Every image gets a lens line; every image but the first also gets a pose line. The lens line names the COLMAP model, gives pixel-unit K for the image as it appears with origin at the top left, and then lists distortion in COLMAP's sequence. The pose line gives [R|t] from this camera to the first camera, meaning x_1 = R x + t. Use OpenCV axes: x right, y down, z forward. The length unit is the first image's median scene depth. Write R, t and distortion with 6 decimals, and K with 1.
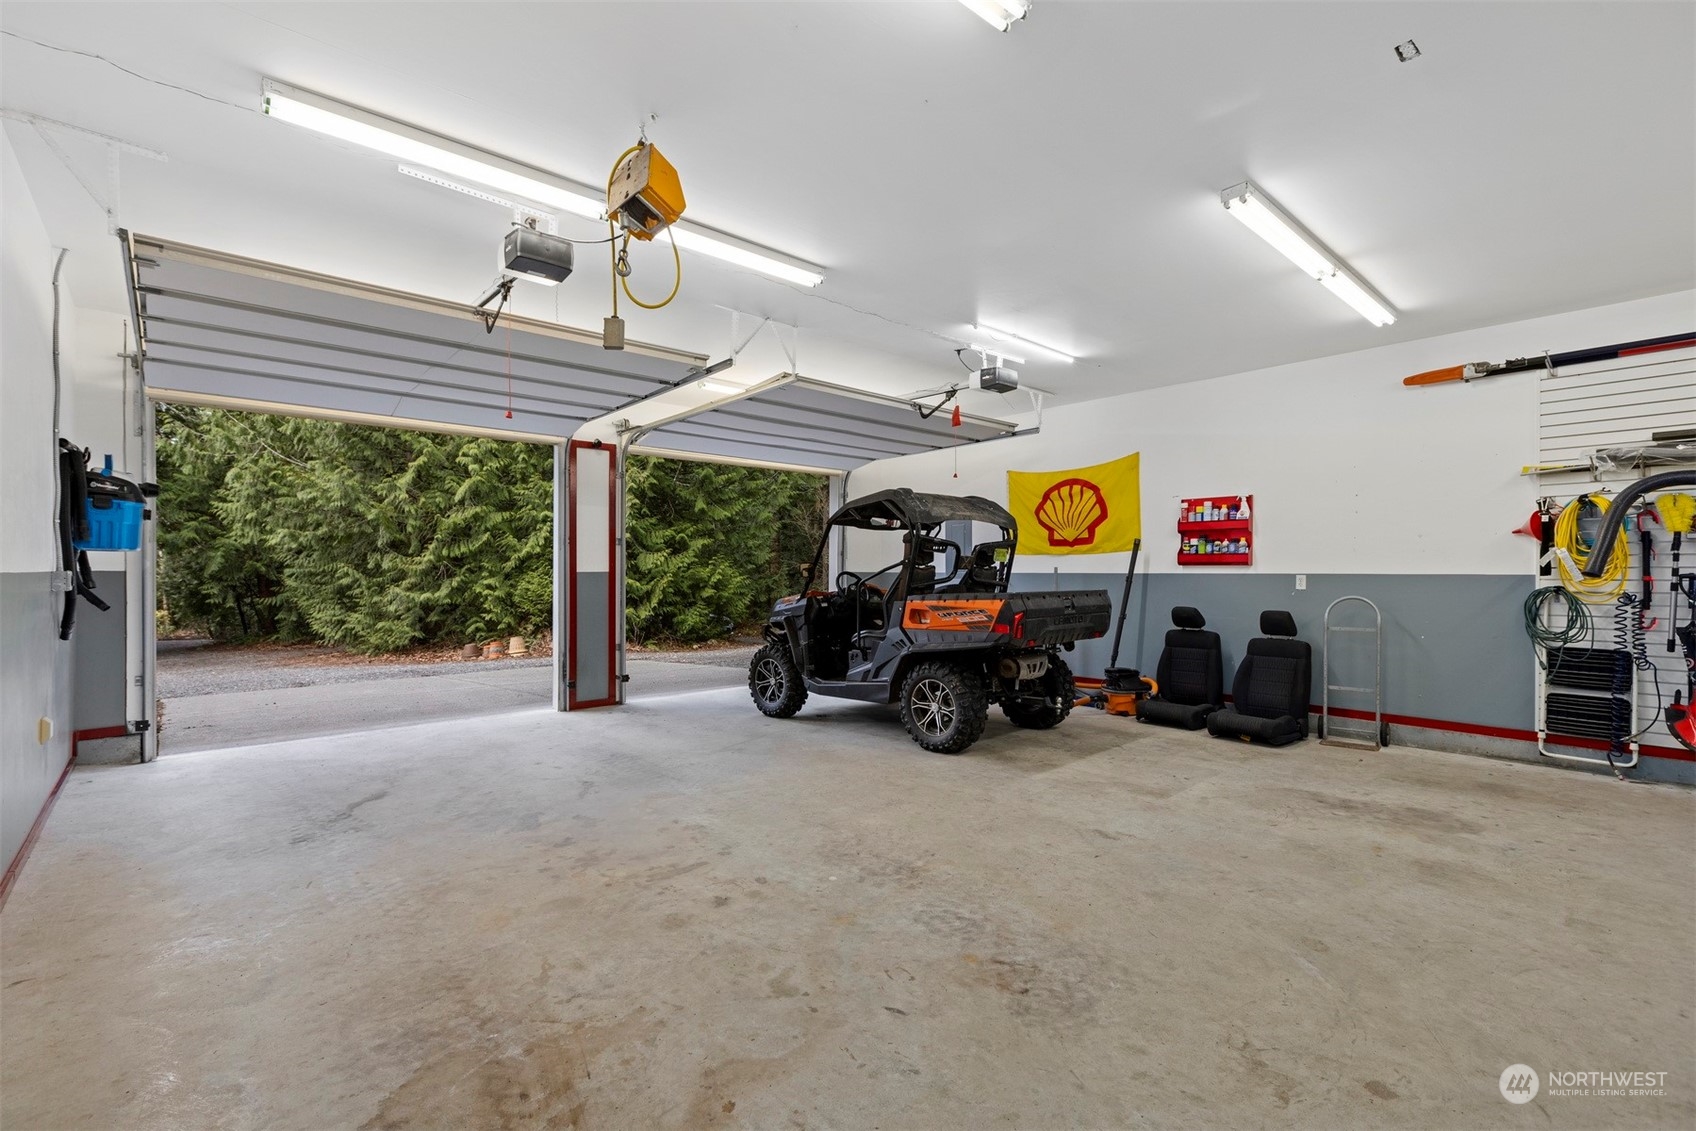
lens RADIAL K [[754.6, 0, 848.0], [0, 754.6, 565.5], [0, 0, 1]] dist [-0.000082, -0.000087]
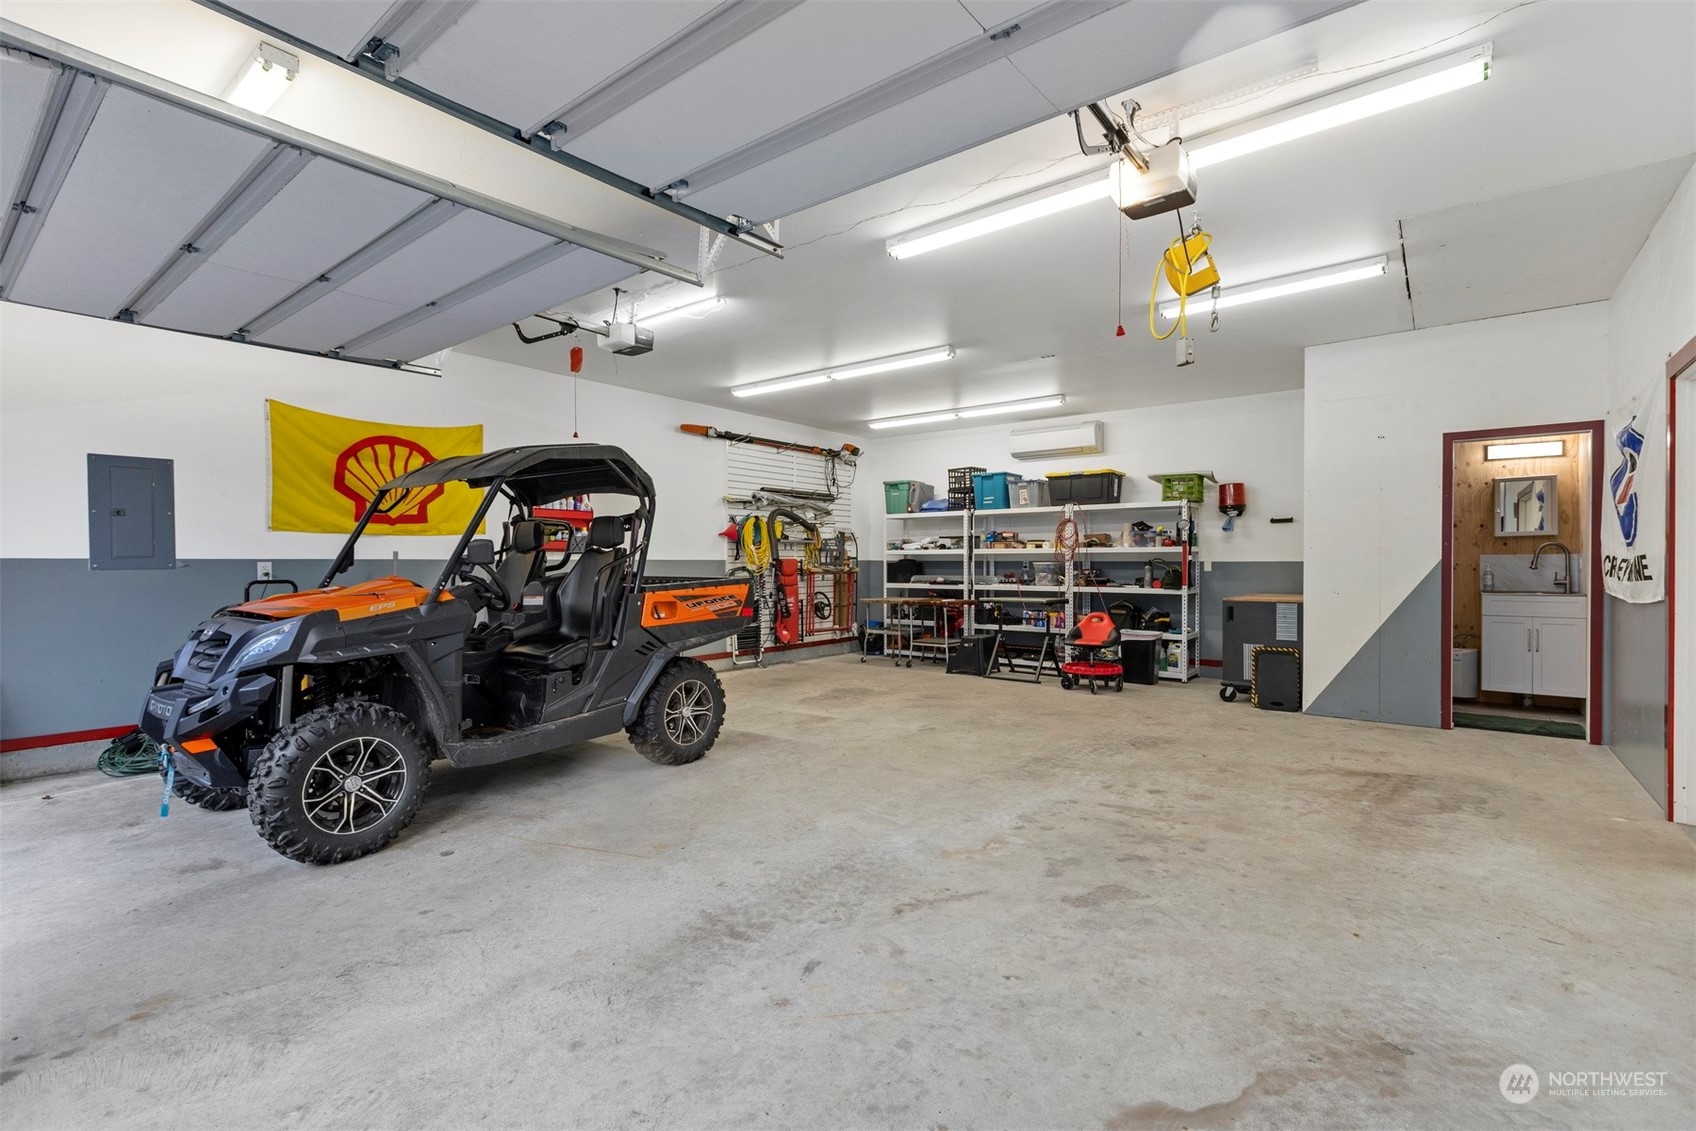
lens RADIAL K [[760.0, 0, 849.4], [0, 760.0, 557.1], [0, 0, 1]] dist [0.002059, 0.000629]
pose [[-0.172575, 0.004624, 0.984986, -1.209447], [-0.007949, 0.999950, -0.006087, 0.019919], [-0.984964, -0.008880, -0.172530, 1.495467]]
